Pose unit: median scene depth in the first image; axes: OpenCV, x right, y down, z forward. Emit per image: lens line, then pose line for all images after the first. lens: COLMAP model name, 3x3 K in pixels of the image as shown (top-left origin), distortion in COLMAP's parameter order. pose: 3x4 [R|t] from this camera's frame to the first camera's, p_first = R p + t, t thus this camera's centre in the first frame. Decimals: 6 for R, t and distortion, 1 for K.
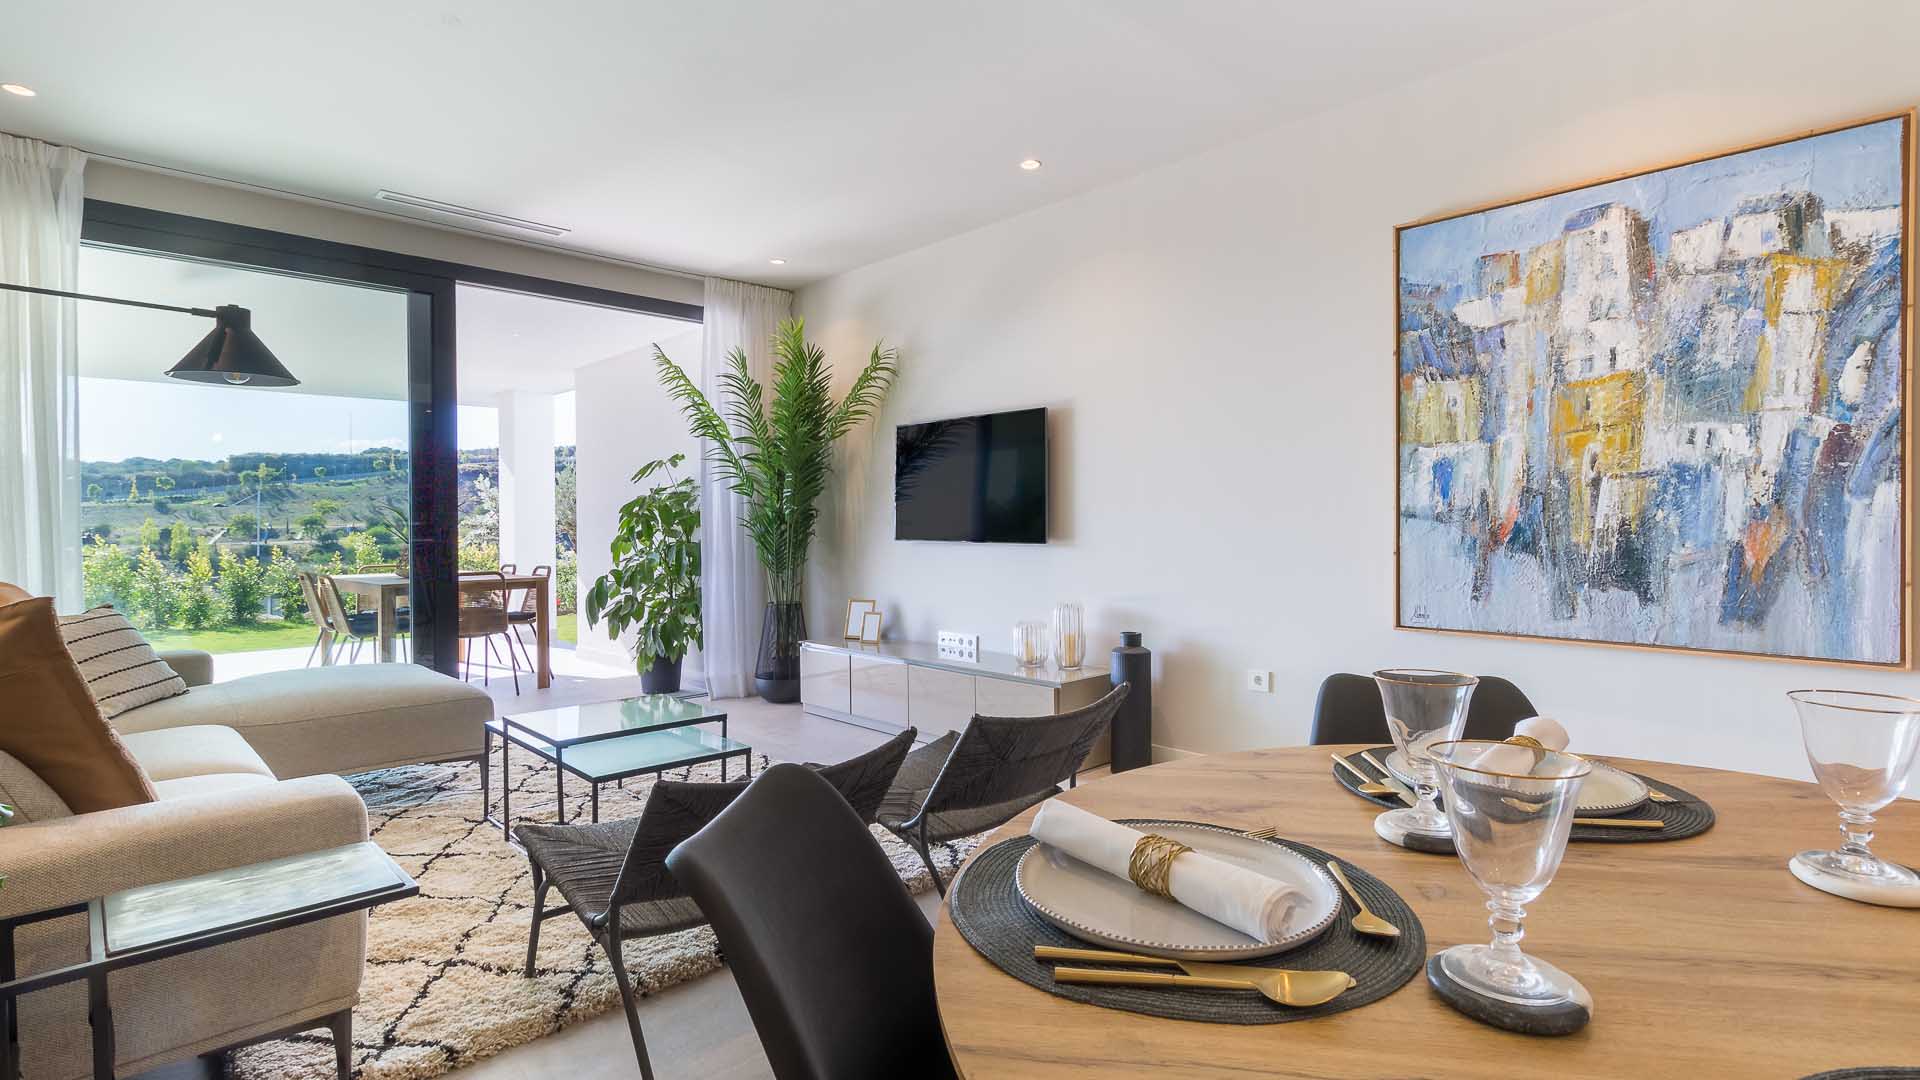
lens RADIAL K [[932.5, 0, 965.2], [0, 932.5, 541.0], [0, 0, 1]] dist [0.000240, -0.000356]
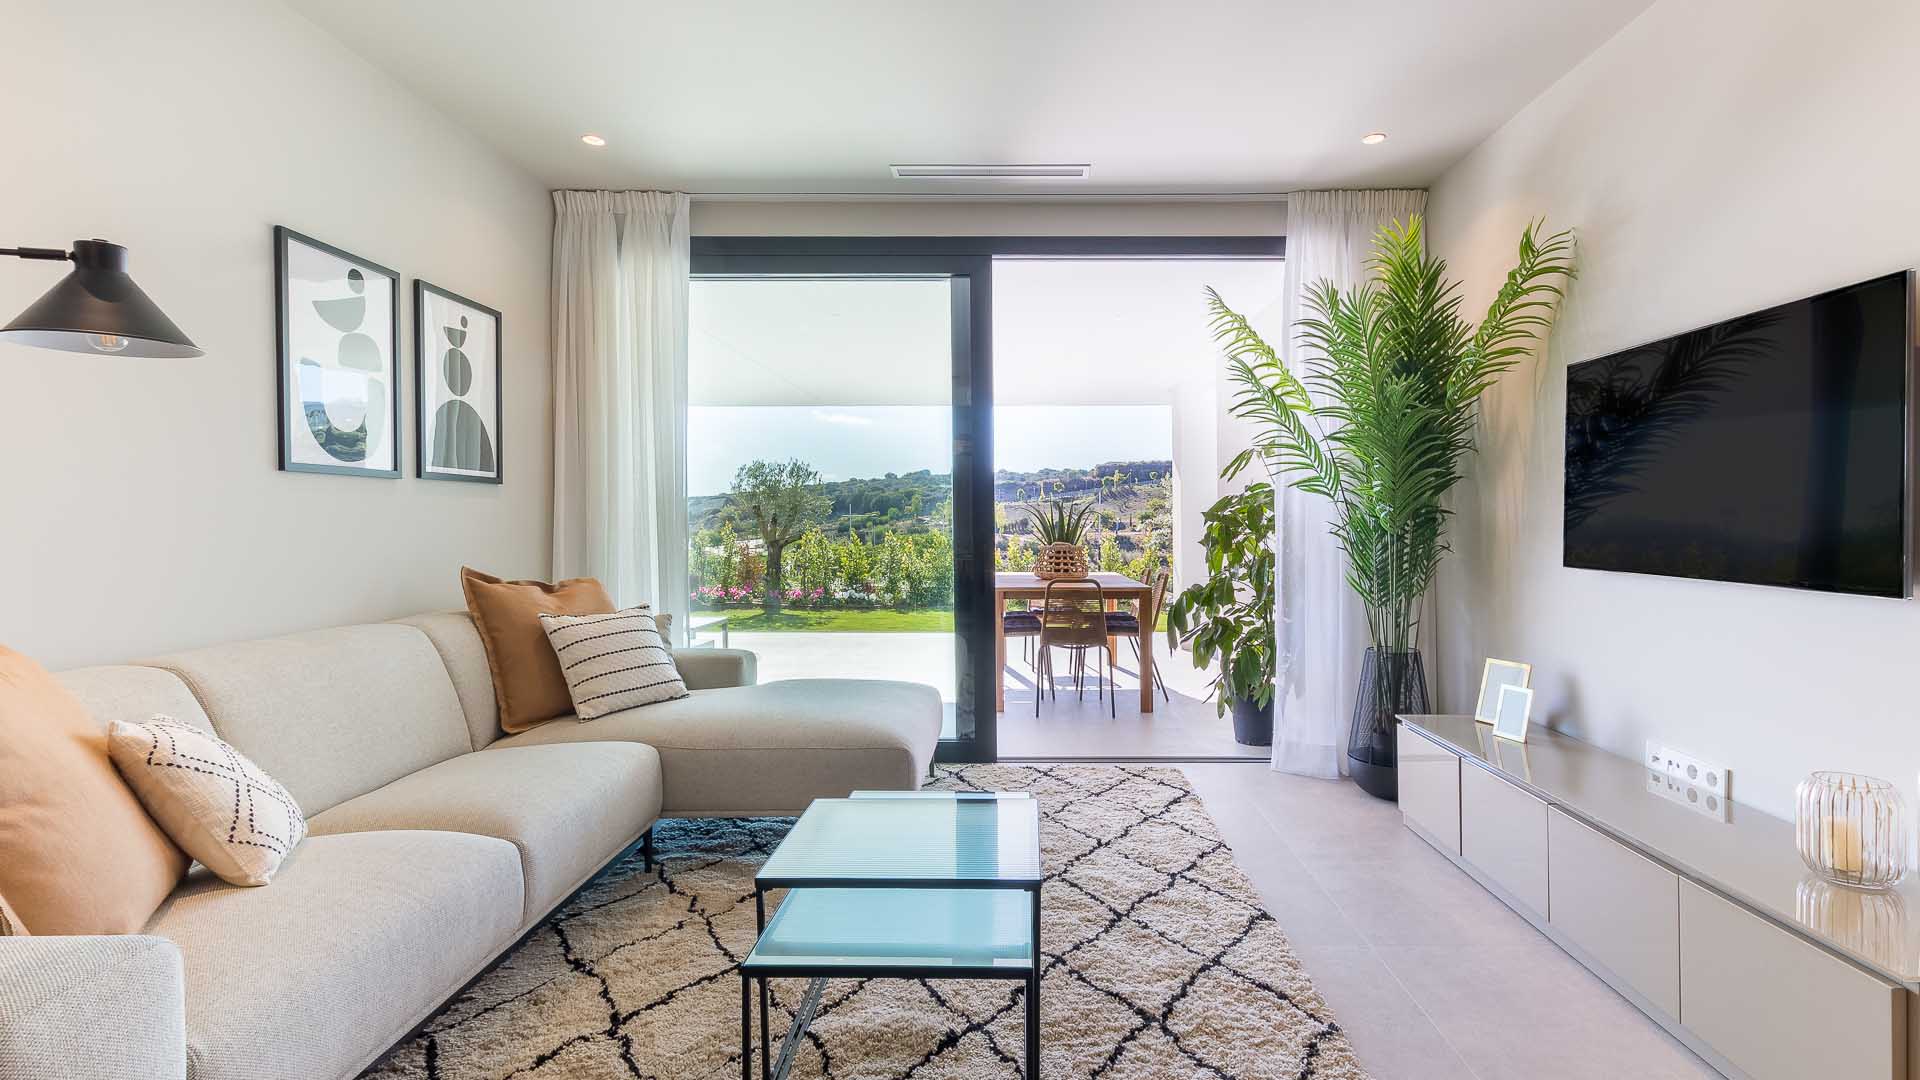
lens RADIAL K [[906.0, 0, 996.7], [0, 906.0, 536.9], [0, 0, 1]] dist [-0.013340, -0.001627]
pose [[0.715988, 0.018922, -0.697856, 0.088924], [-0.018025, 0.999800, 0.008616, -0.025719], [0.697879, 0.006410, 0.716187, 0.531989]]
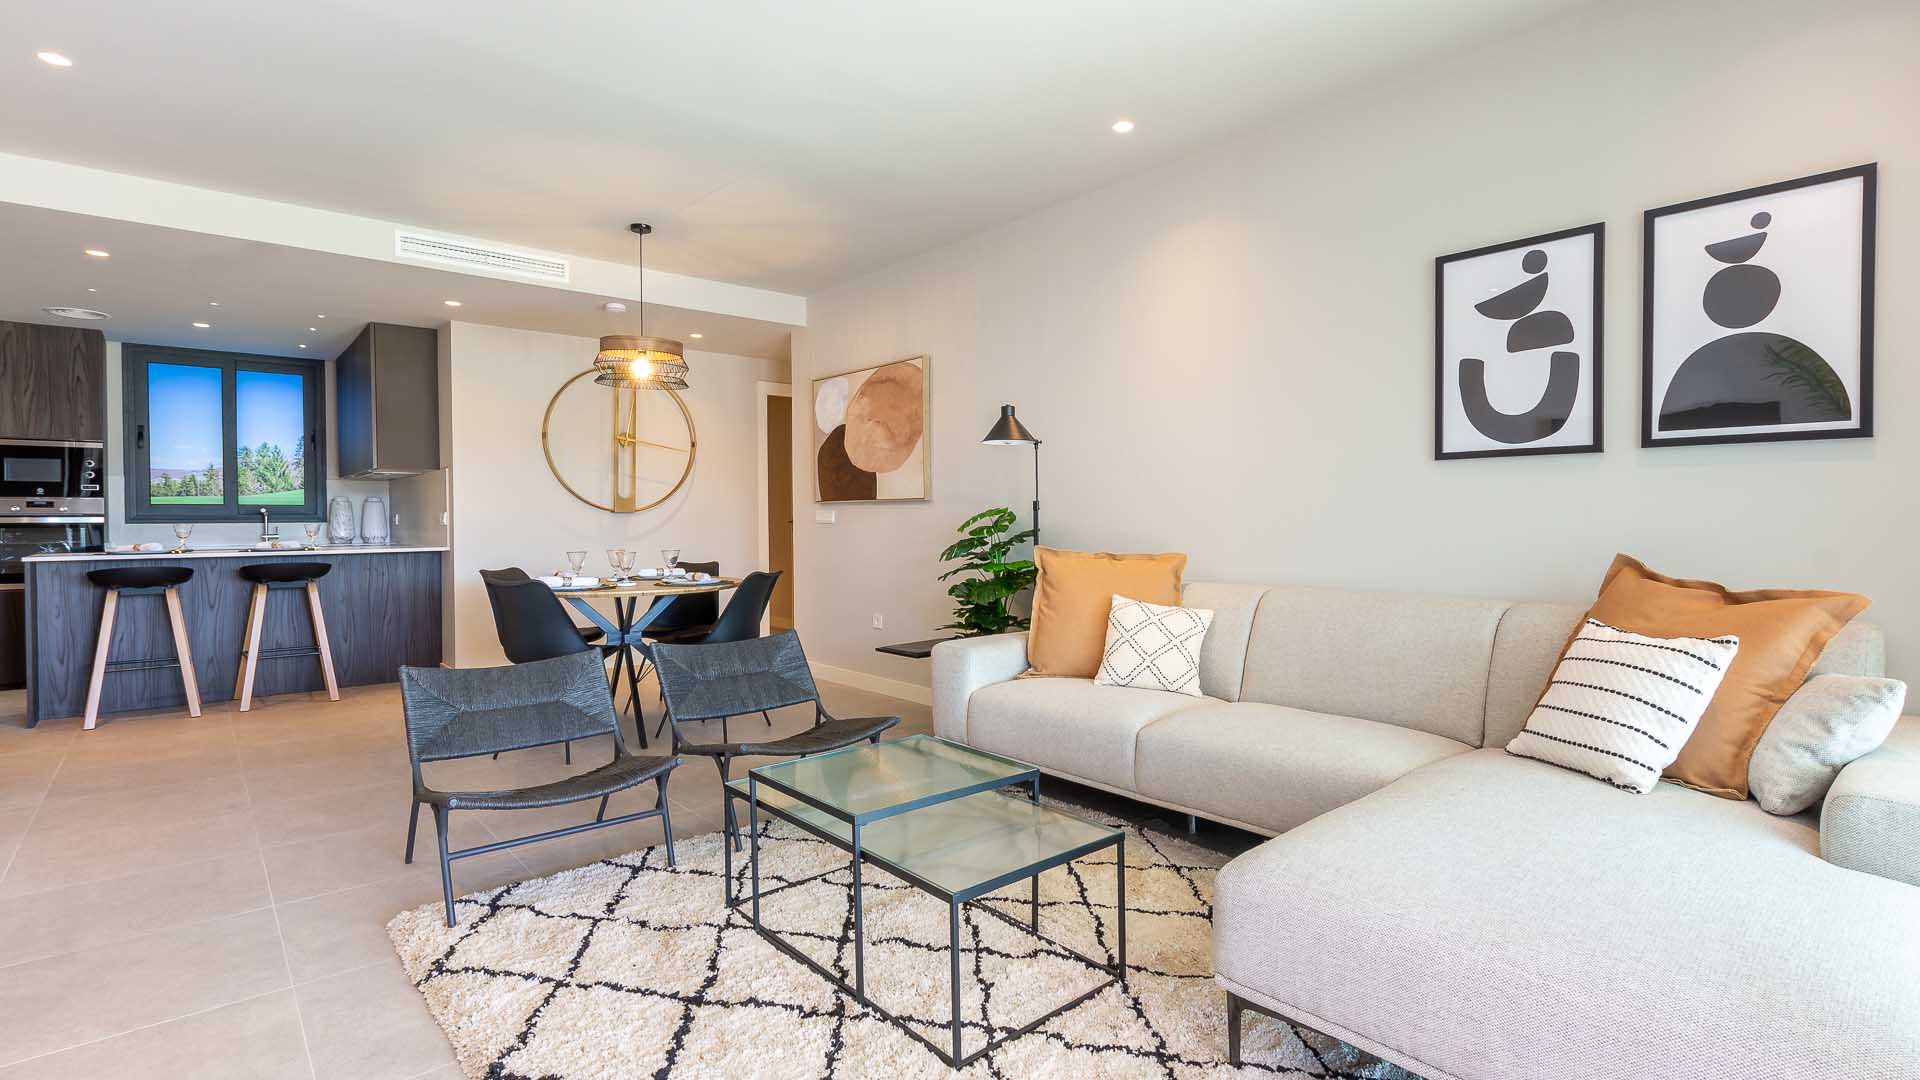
lens RADIAL K [[882.6, 0, 984.4], [0, 882.6, 521.6], [0, 0, 1]] dist [0.002344, -0.000153]
pose [[-0.999773, 0.012919, 0.016960, -0.424441], [0.013358, 0.999573, 0.025974, -0.031317], [-0.016617, 0.026195, -0.999519, 1.556085]]
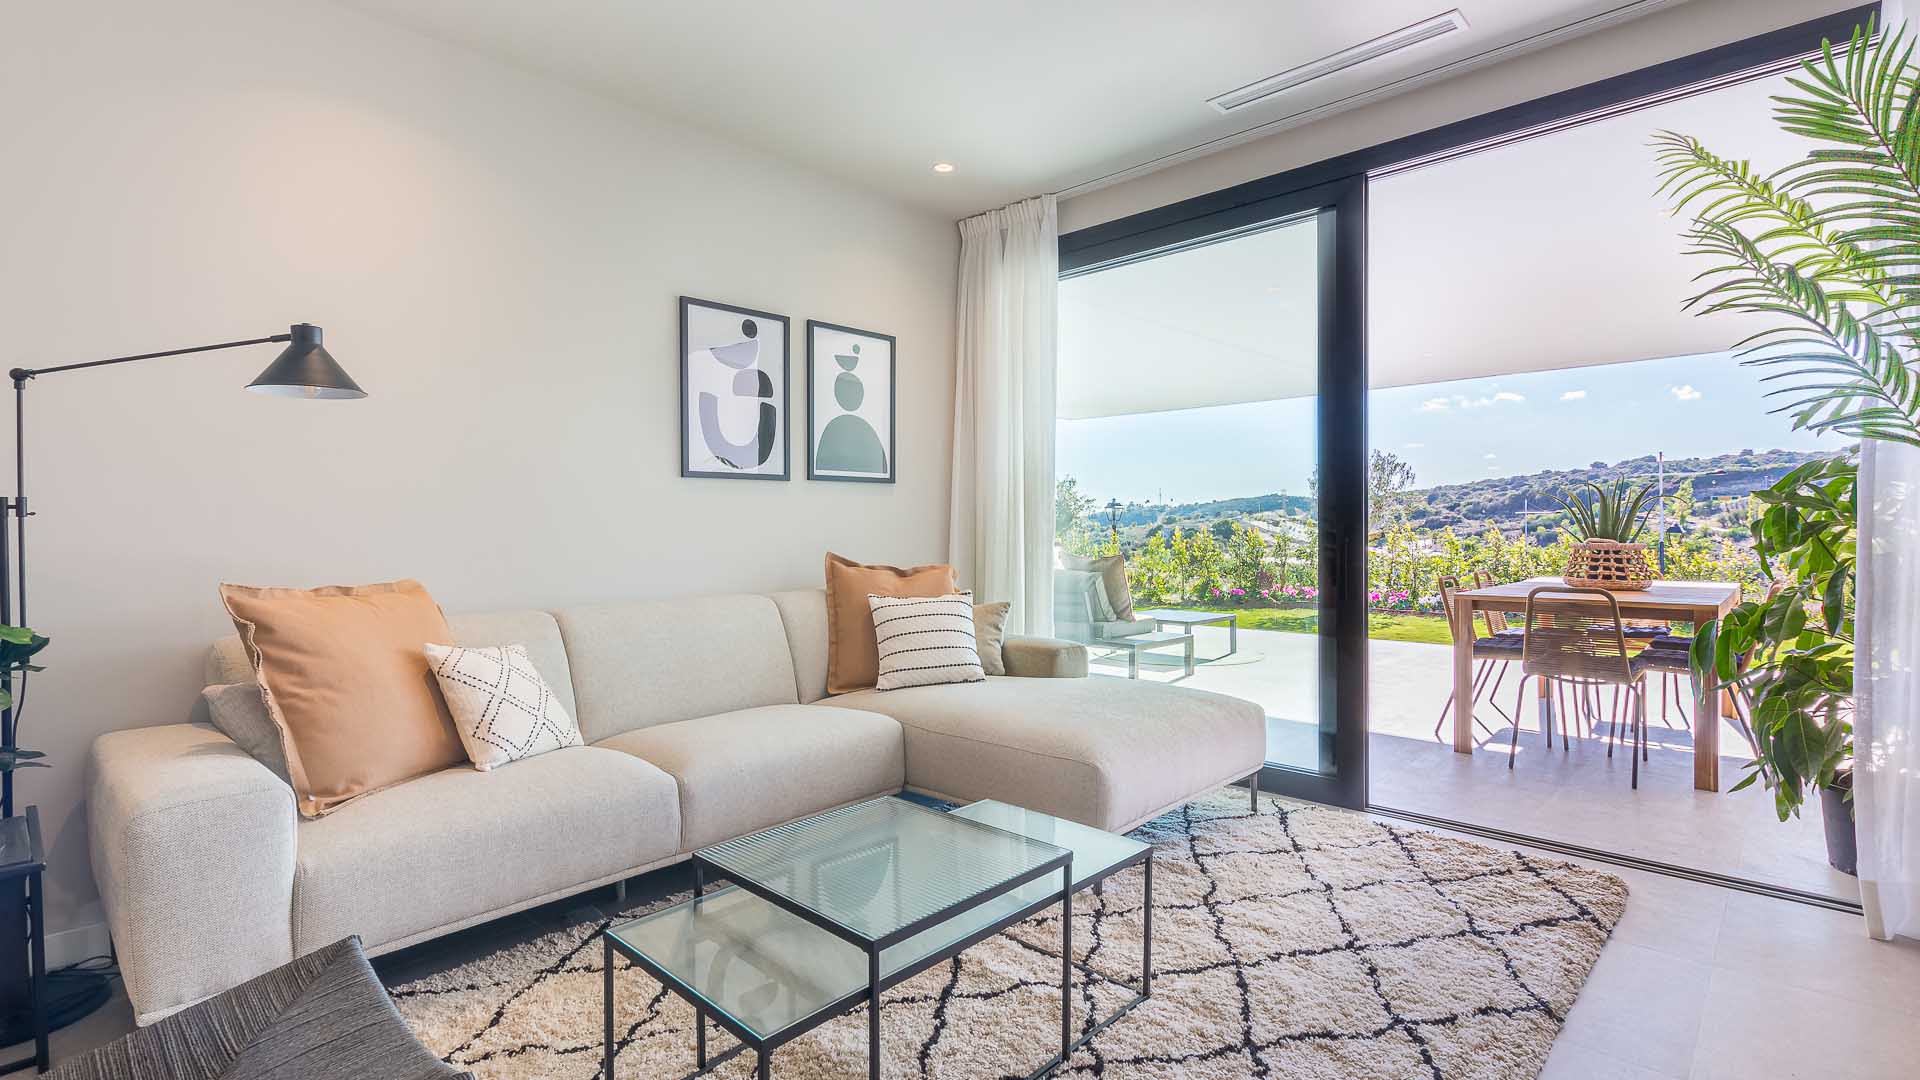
lens RADIAL K [[882.6, 0, 971.4], [0, 882.6, 533.3], [0, 0, 1]] dist [0.002344, -0.000153]
pose [[0.060998, 0.015220, -0.998022, 0.150612], [-0.009334, 0.999849, 0.014677, -0.018110], [0.998094, 0.008421, 0.061131, 0.916974]]
